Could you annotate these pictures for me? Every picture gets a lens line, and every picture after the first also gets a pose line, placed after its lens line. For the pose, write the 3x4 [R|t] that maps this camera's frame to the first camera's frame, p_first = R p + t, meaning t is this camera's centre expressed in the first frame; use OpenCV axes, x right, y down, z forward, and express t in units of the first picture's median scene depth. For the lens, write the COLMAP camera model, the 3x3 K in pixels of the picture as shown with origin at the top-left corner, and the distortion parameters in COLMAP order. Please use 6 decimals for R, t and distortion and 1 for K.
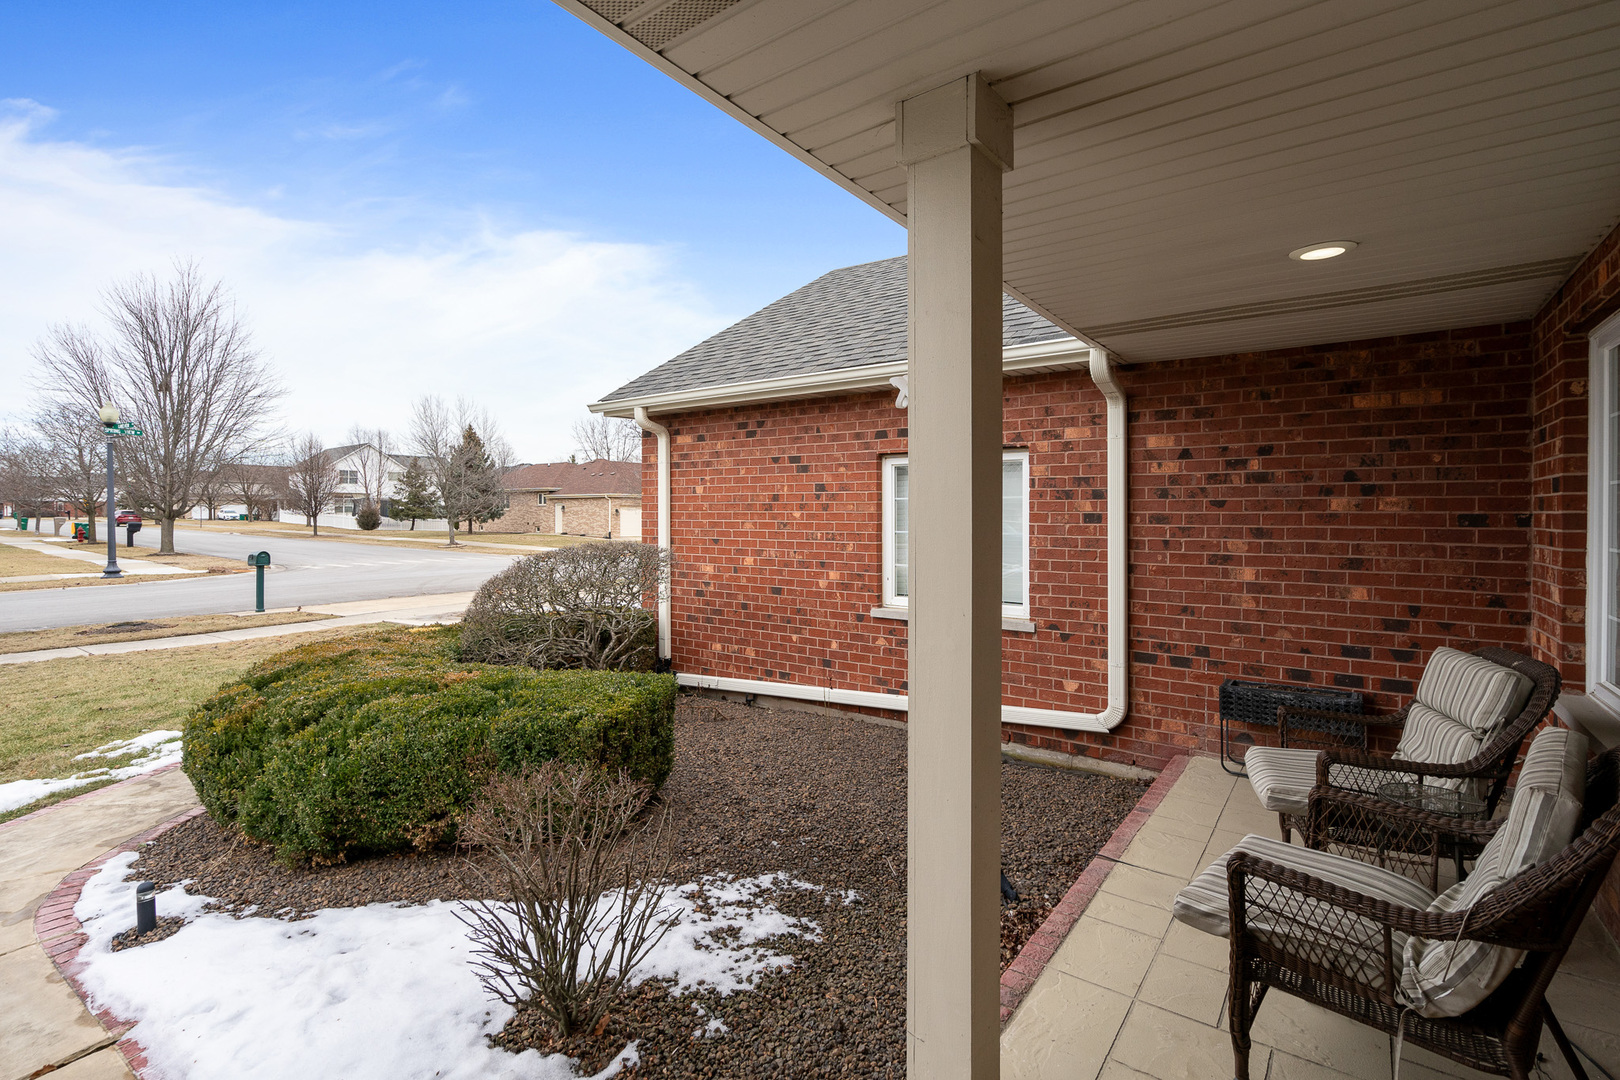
lens RADIAL K [[736.7, 0, 801.3], [0, 736.7, 520.7], [0, 0, 1]] dist [-0.003510, 0.003192]
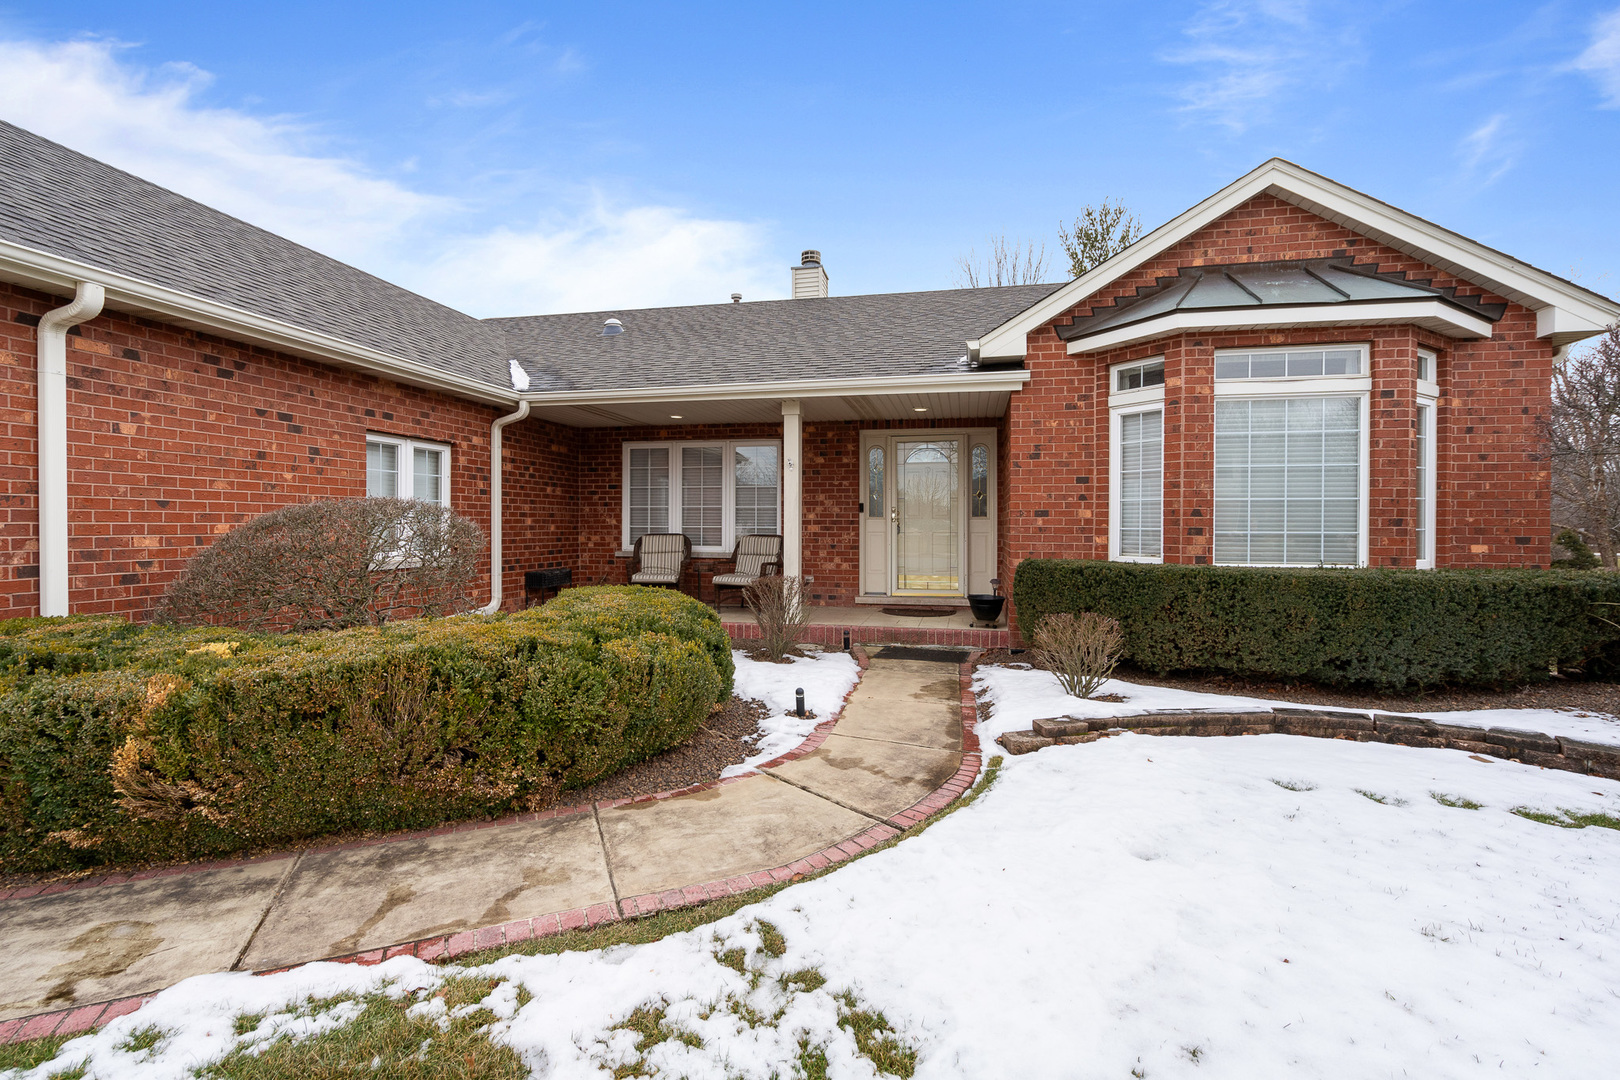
lens RADIAL K [[736.7, 0, 810.6], [0, 736.7, 533.5], [0, 0, 1]] dist [-0.003510, 0.003192]
pose [[-0.409704, -0.013828, 0.912114, -1.666103], [0.002593, 0.999863, 0.016323, 0.075070], [-0.912215, 0.009053, -0.409612, 1.138162]]
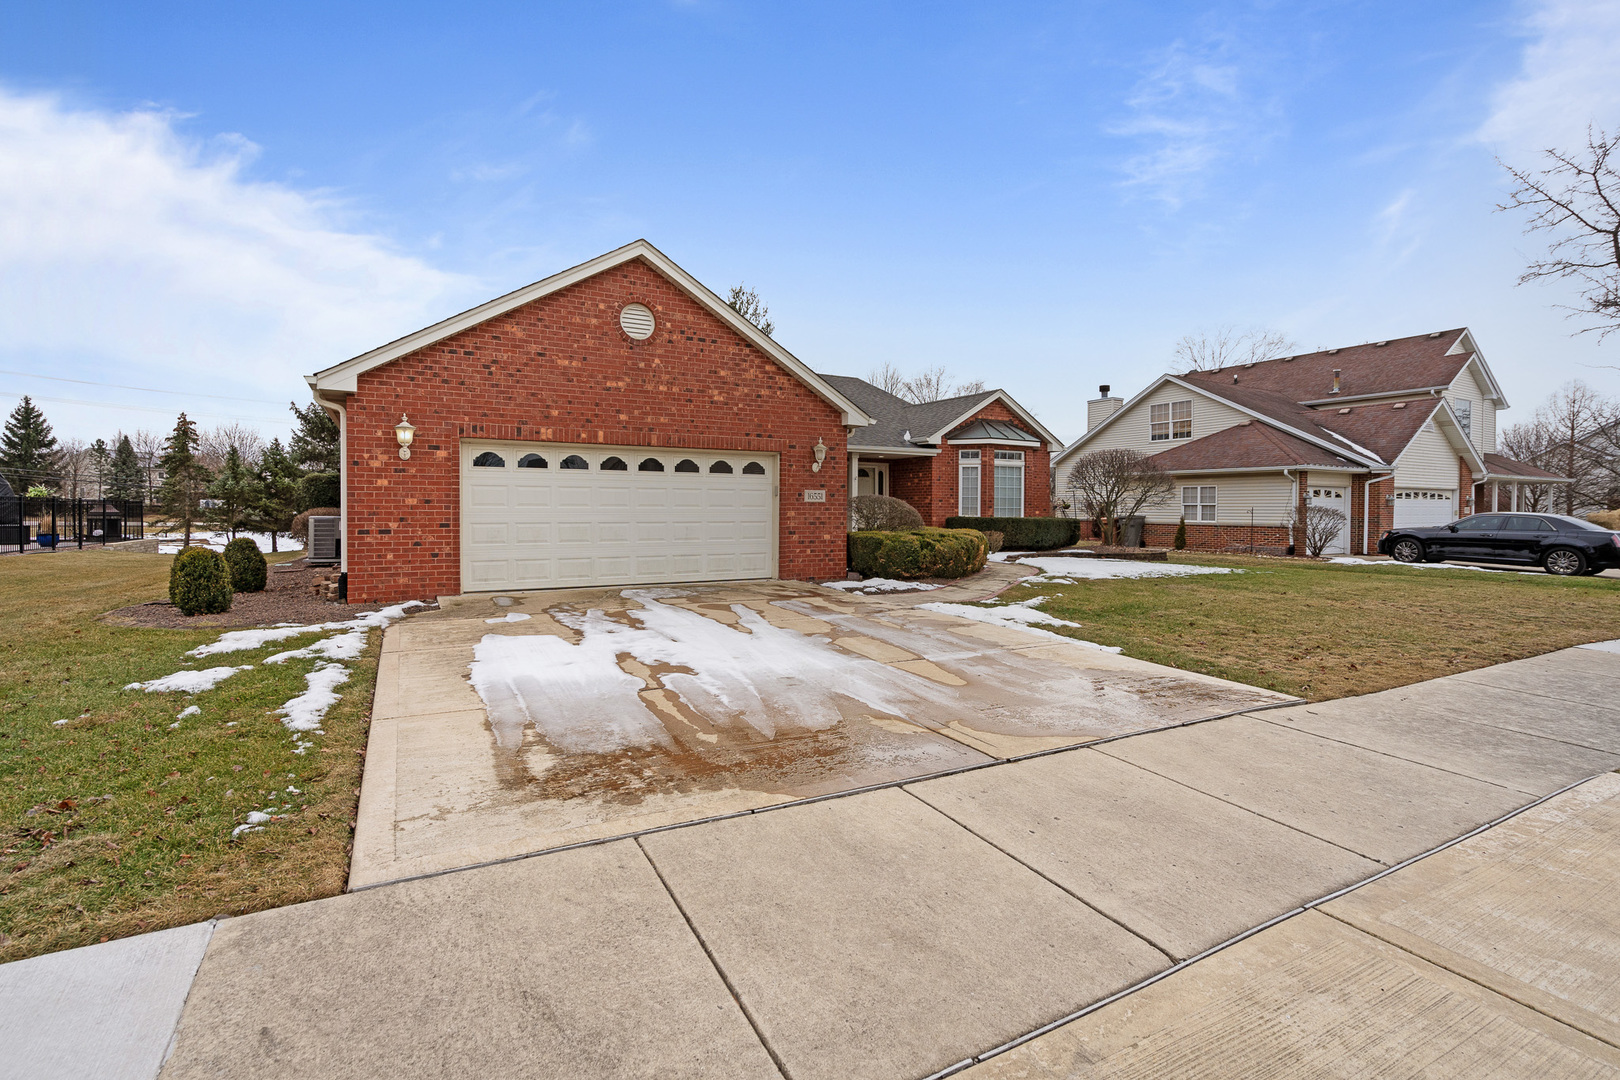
lens RADIAL K [[736.7, 0, 807.0], [0, 736.7, 527.2], [0, 0, 1]] dist [-0.003510, 0.003192]
pose [[-0.914484, -0.015274, 0.404334, -1.450937], [-0.002783, 0.999501, 0.031461, 0.082515], [-0.404613, 0.027646, -0.914070, 4.797015]]
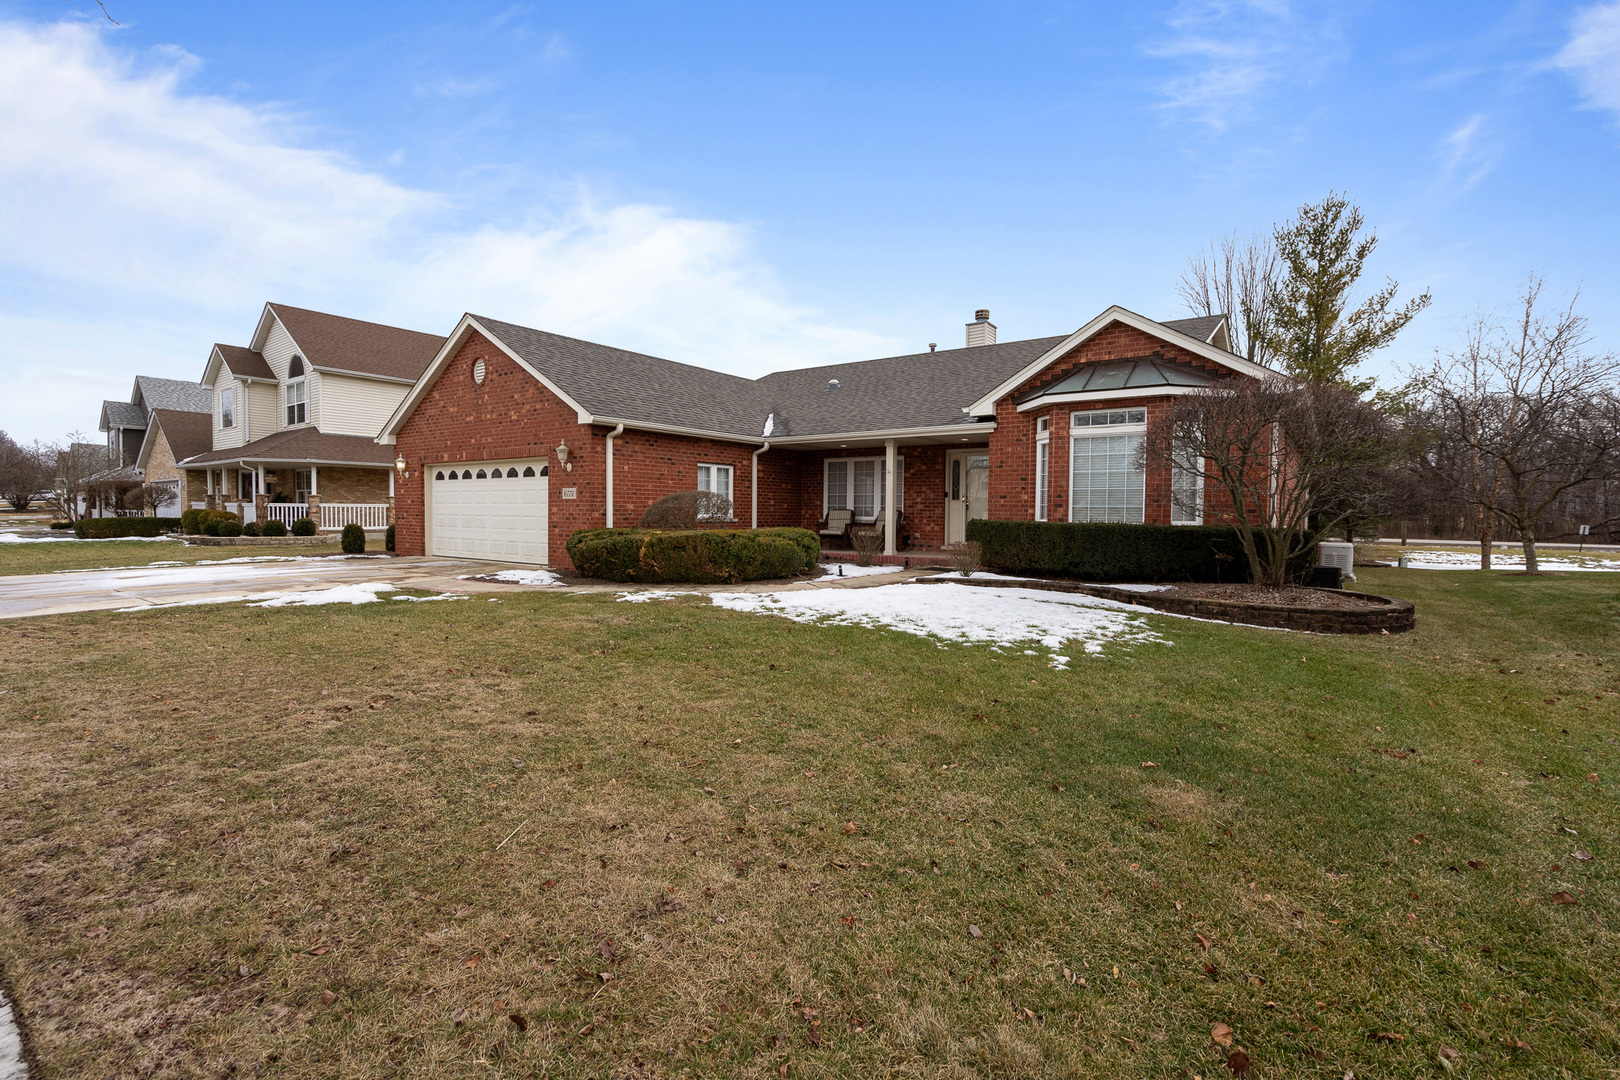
lens RADIAL K [[736.7, 0, 815.2], [0, 736.7, 546.4], [0, 0, 1]] dist [-0.003510, 0.003192]
pose [[-0.012208, -0.047382, 0.998802, -3.646046], [-0.003303, 0.998873, 0.047345, 0.126657], [-0.999920, -0.002721, -0.012351, 0.799150]]
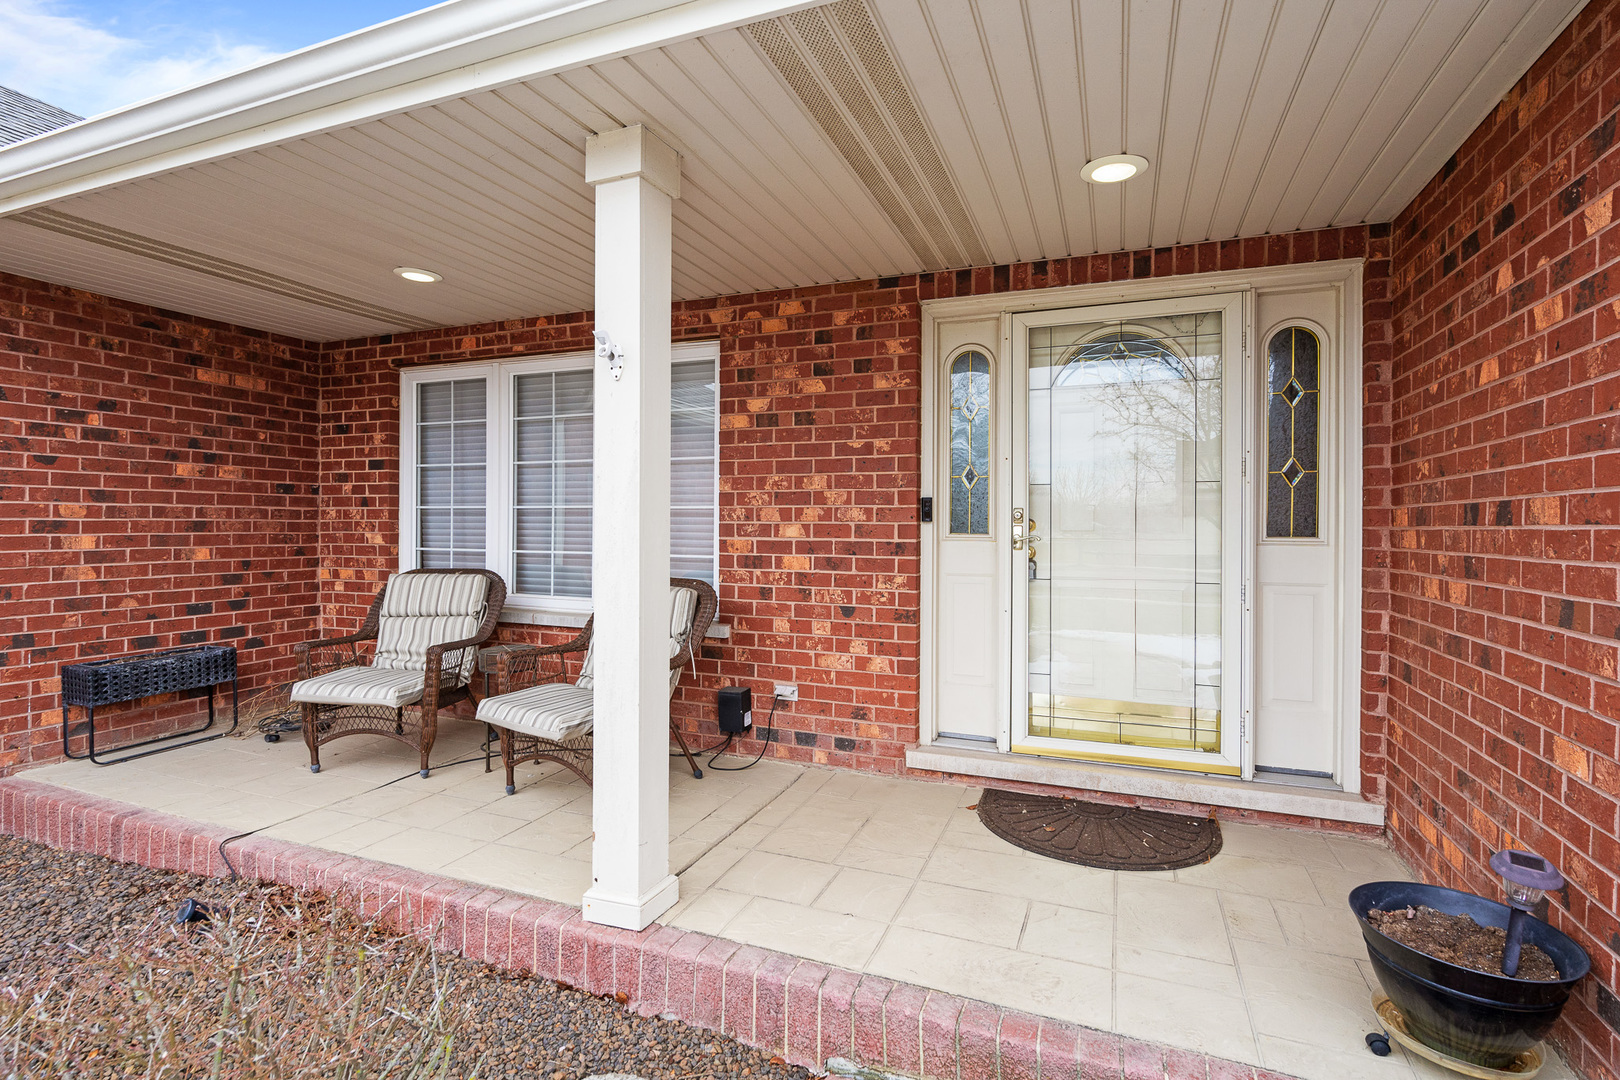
lens RADIAL K [[809.3, 0, 698.7], [0, 809.3, 524.0], [0, 0, 1]] dist [0.006024, 0.000304]
pose [[-0.158181, 0.003581, 0.987404, -0.490161], [-0.004072, 0.999983, -0.004279, 0.053886], [-0.987402, -0.004697, -0.158164, 0.442419]]
